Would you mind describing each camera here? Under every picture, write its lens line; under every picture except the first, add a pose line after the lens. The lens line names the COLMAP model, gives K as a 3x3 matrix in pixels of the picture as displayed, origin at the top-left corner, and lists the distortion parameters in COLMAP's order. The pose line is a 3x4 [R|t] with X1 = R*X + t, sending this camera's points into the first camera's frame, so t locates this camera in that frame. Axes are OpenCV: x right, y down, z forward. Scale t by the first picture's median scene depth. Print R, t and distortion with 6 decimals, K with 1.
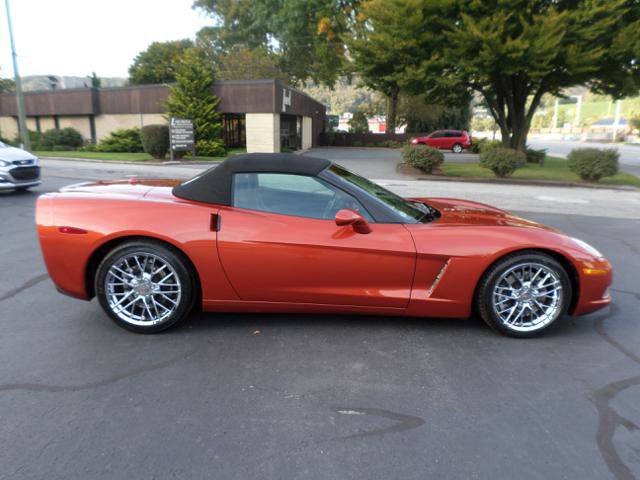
lens RADIAL K [[518.1, 0, 318.8], [0, 518.1, 251.7], [0, 0, 1]] dist [0.002546, -0.017447]
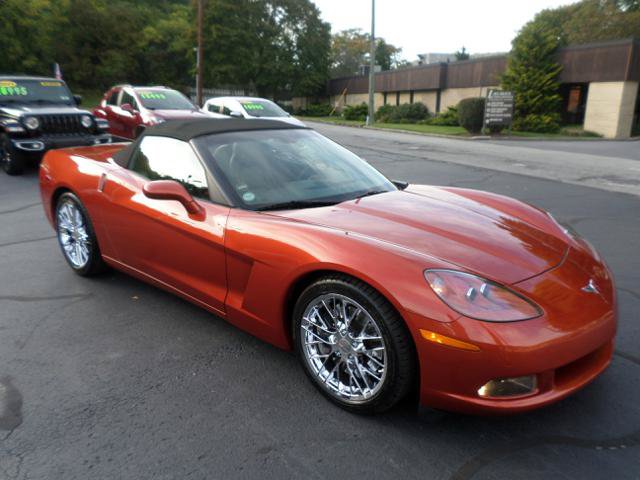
lens RADIAL K [[518.1, 0, 317.9], [0, 518.1, 242.3], [0, 0, 1]] dist [0.002546, -0.017447]
pose [[0.719168, 0.170769, -0.673524, 0.204566], [-0.153682, 0.984415, 0.085496, -0.022681], [0.677627, 0.042023, 0.734204, 0.133626]]
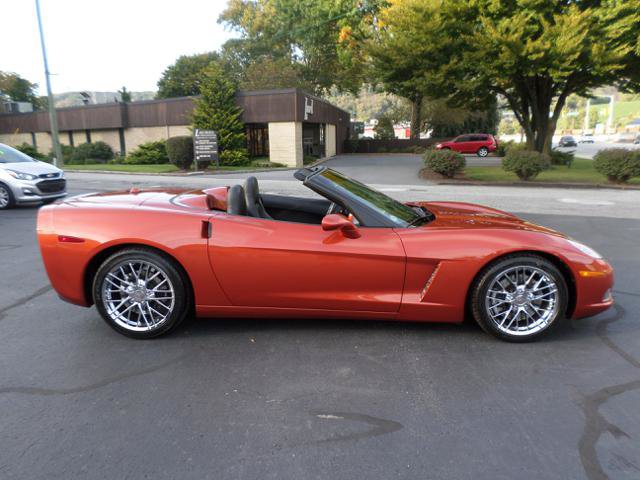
lens RADIAL K [[518.1, 0, 318.5], [0, 518.1, 251.1], [0, 0, 1]] dist [0.002546, -0.017447]
pose [[0.998030, -0.013138, -0.061340, 0.020875], [0.012180, 0.999798, -0.015973, 0.001321], [0.061537, 0.015195, 0.997989, -0.000758]]
